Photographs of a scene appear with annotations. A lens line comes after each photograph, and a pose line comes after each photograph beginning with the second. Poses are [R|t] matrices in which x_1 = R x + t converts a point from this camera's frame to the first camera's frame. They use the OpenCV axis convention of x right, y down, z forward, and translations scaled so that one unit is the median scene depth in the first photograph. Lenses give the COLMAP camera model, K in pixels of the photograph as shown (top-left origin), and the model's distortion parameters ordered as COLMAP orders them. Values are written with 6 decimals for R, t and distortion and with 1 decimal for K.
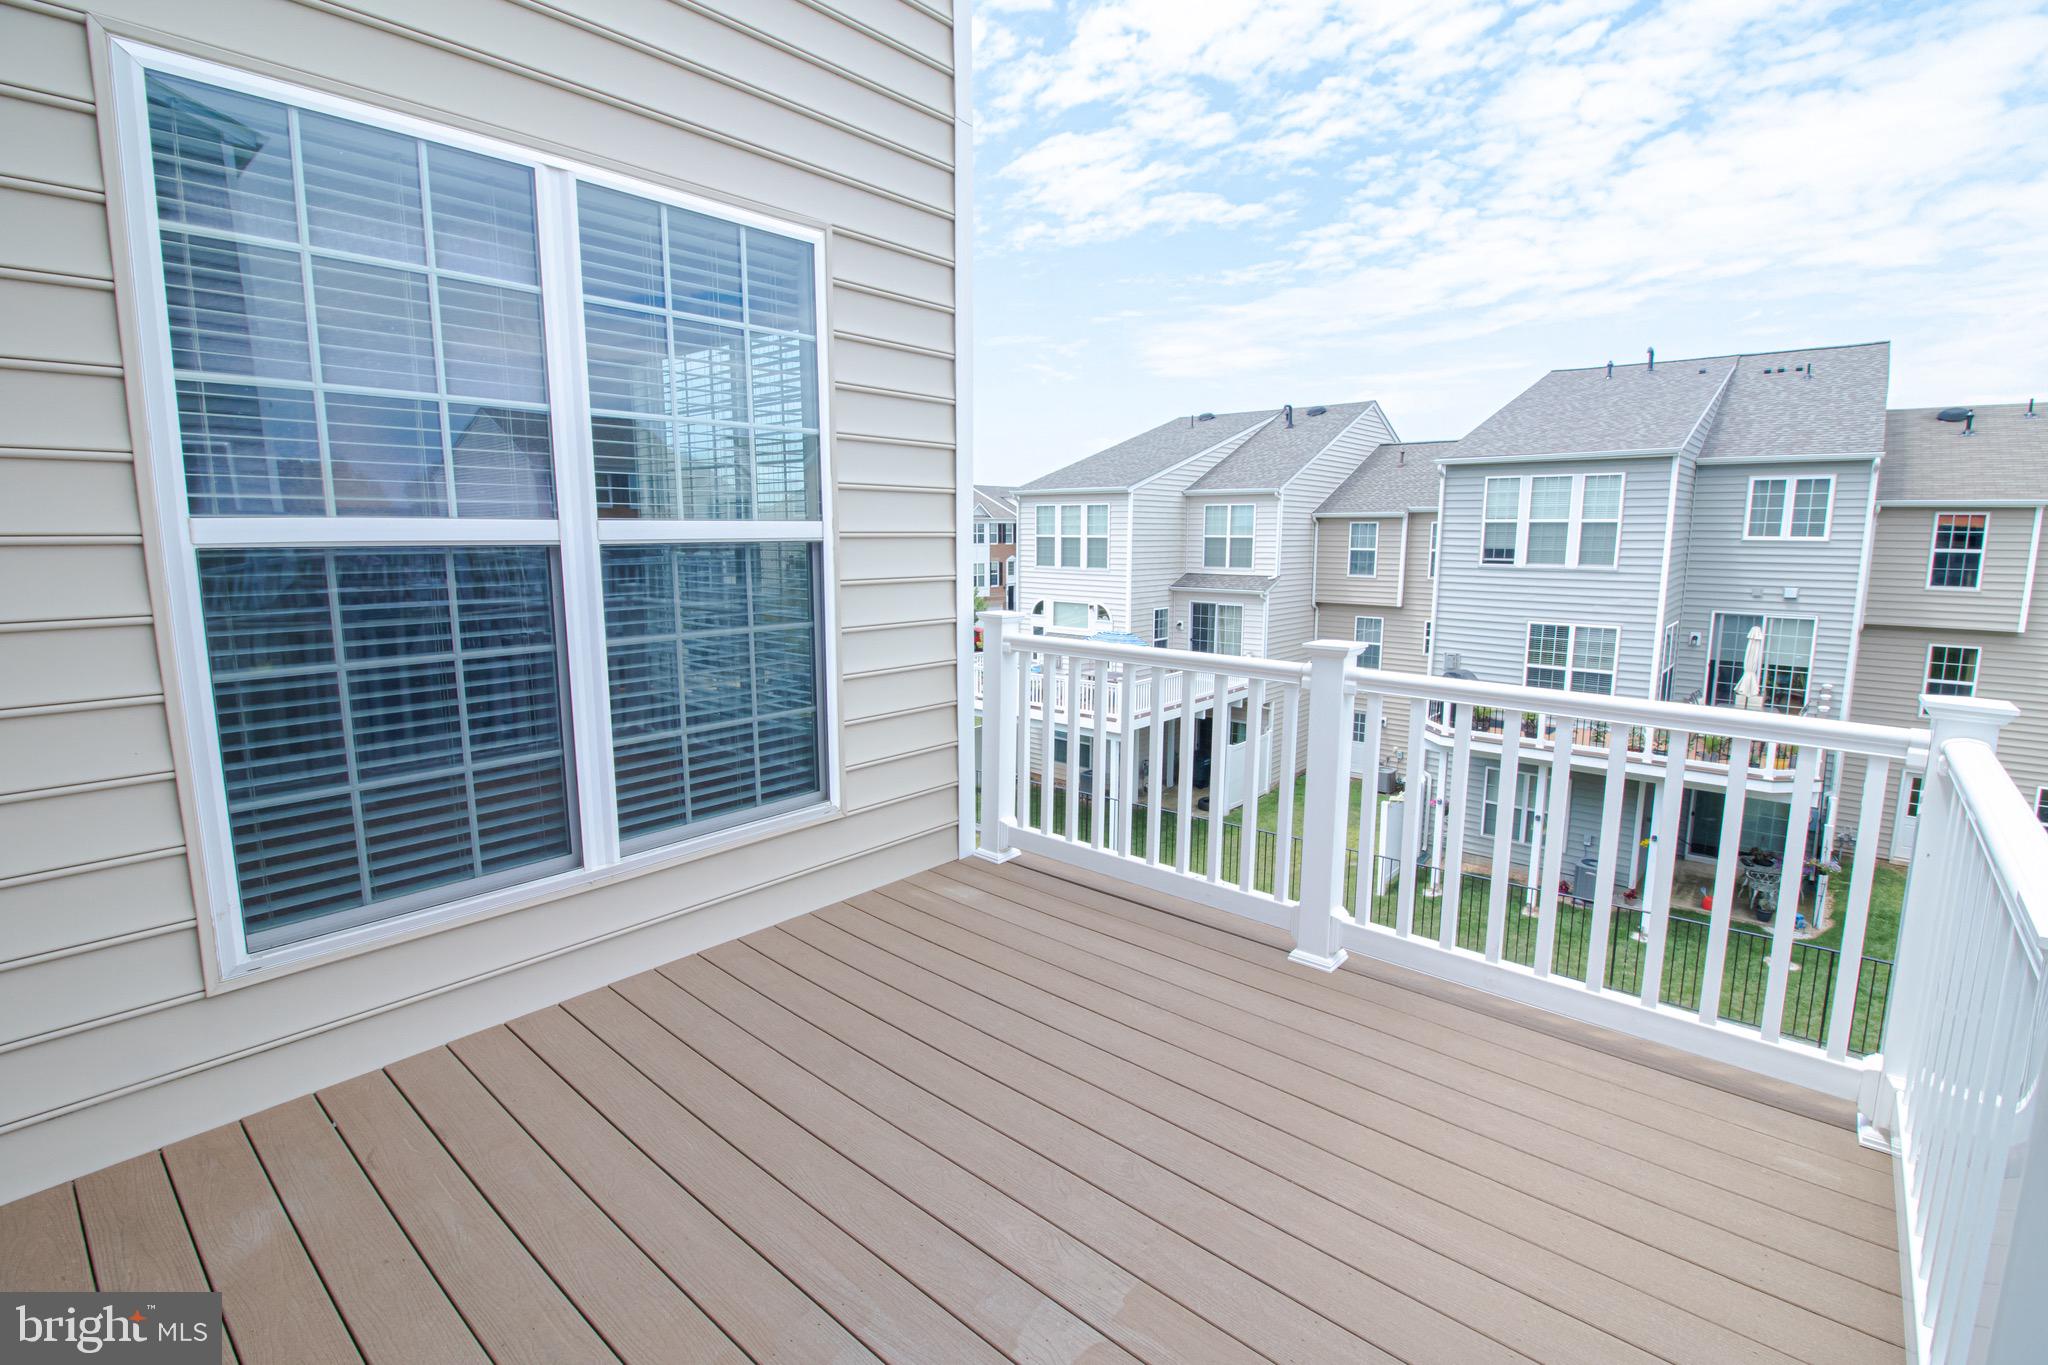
lens RADIAL K [[940.8, 0, 1029.6], [0, 940.8, 670.4], [0, 0, 1]] dist [0.004084, -0.014970]
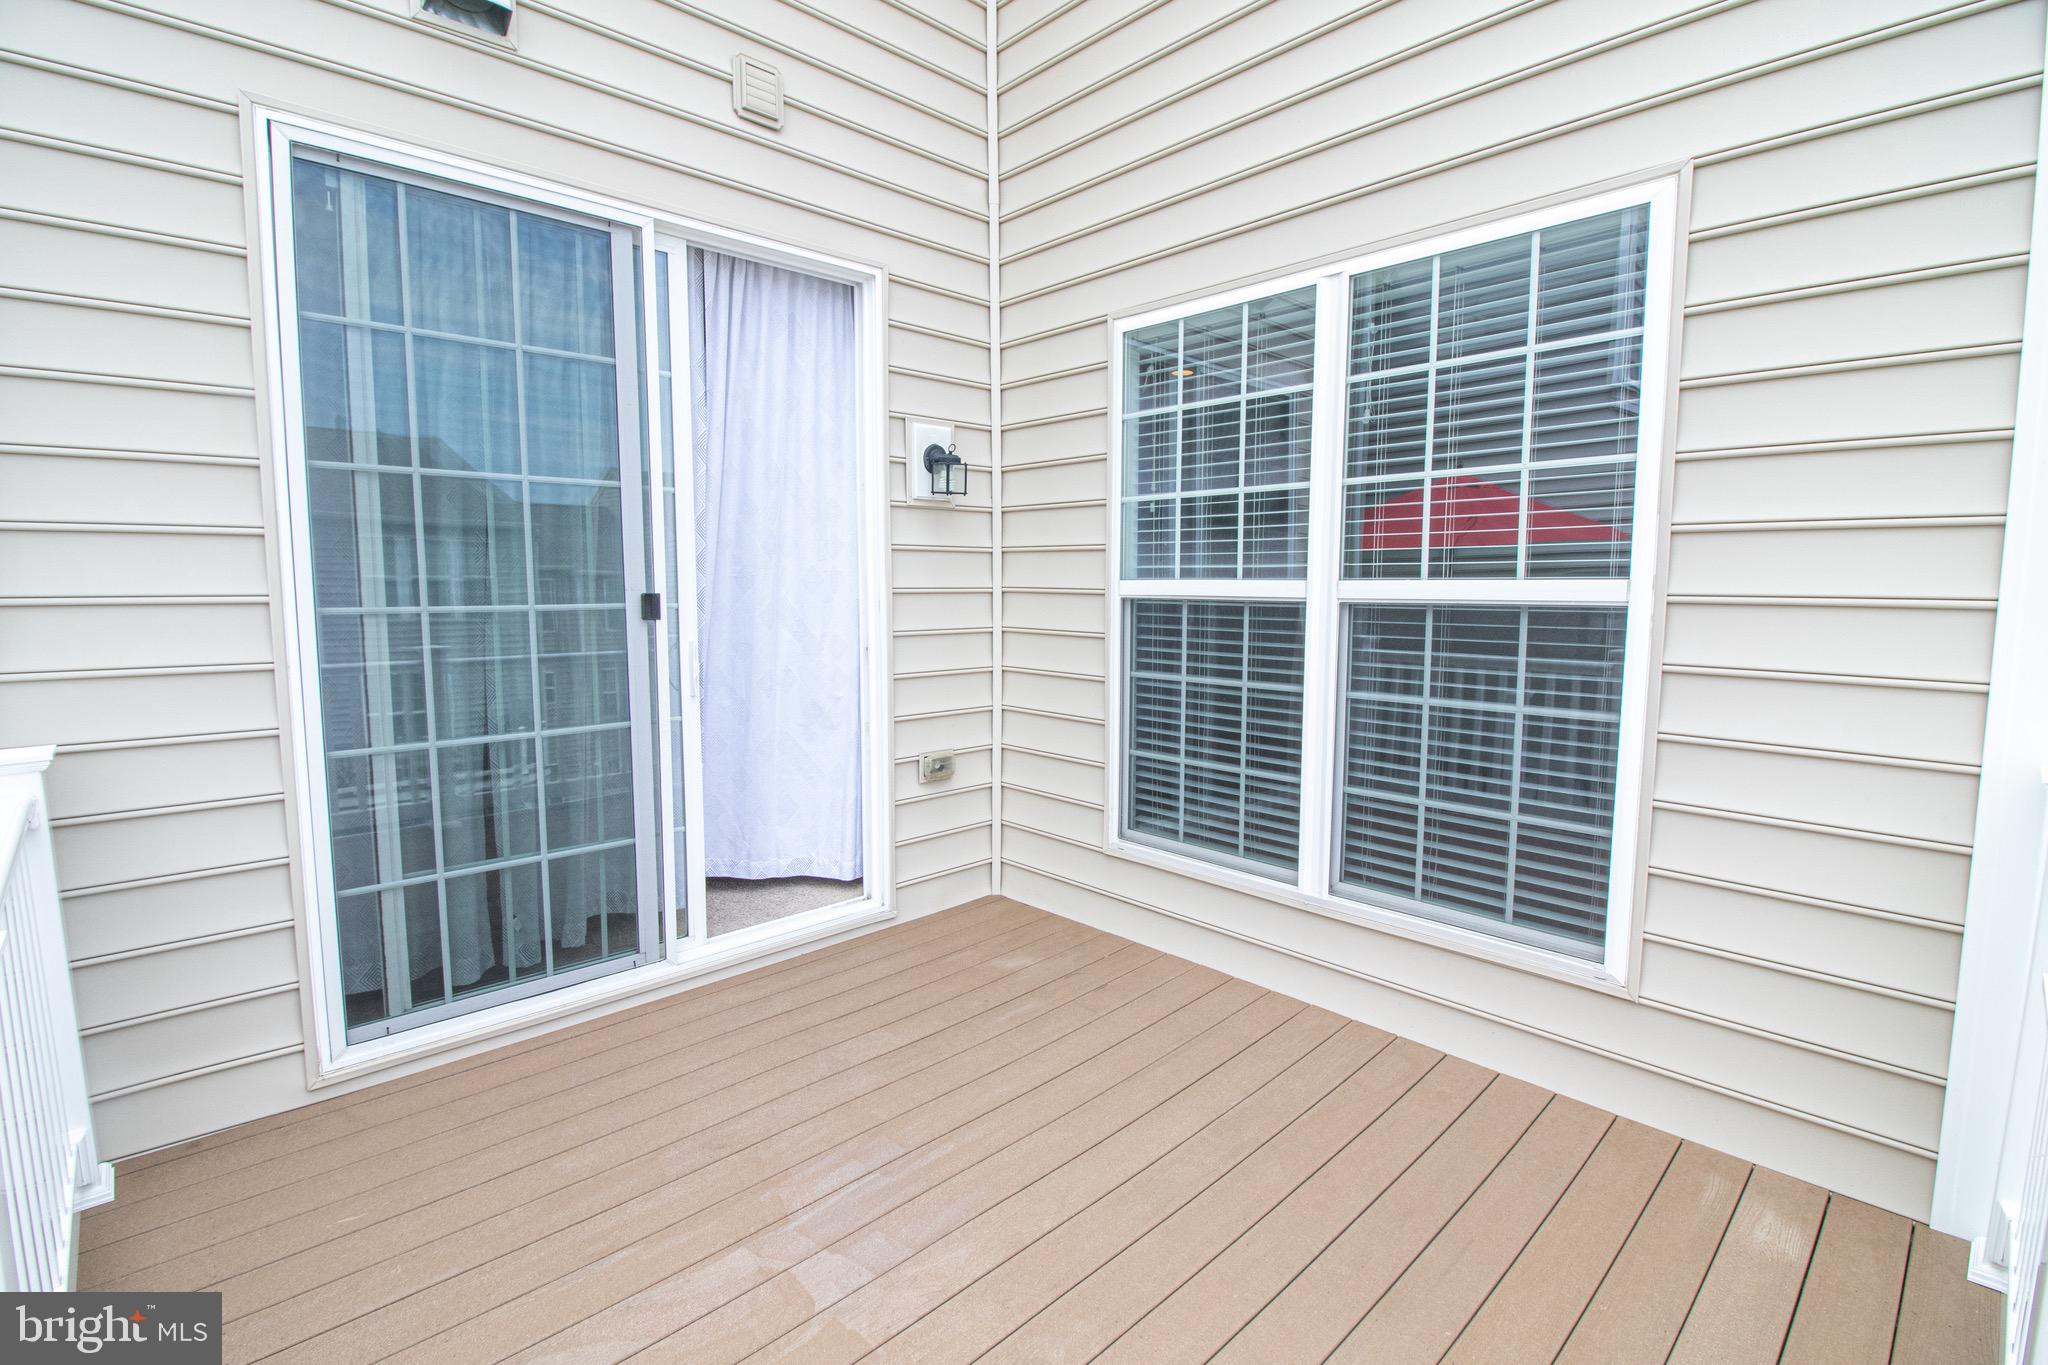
lens RADIAL K [[937.3, 0, 1022.2], [0, 937.3, 673.1], [0, 0, 1]] dist [0.001348, -0.013674]
pose [[-0.099142, 0.091256, -0.990880, 0.650302], [-0.153511, 0.982462, 0.105840, -0.109948], [0.983161, 0.162604, -0.083395, 0.731074]]
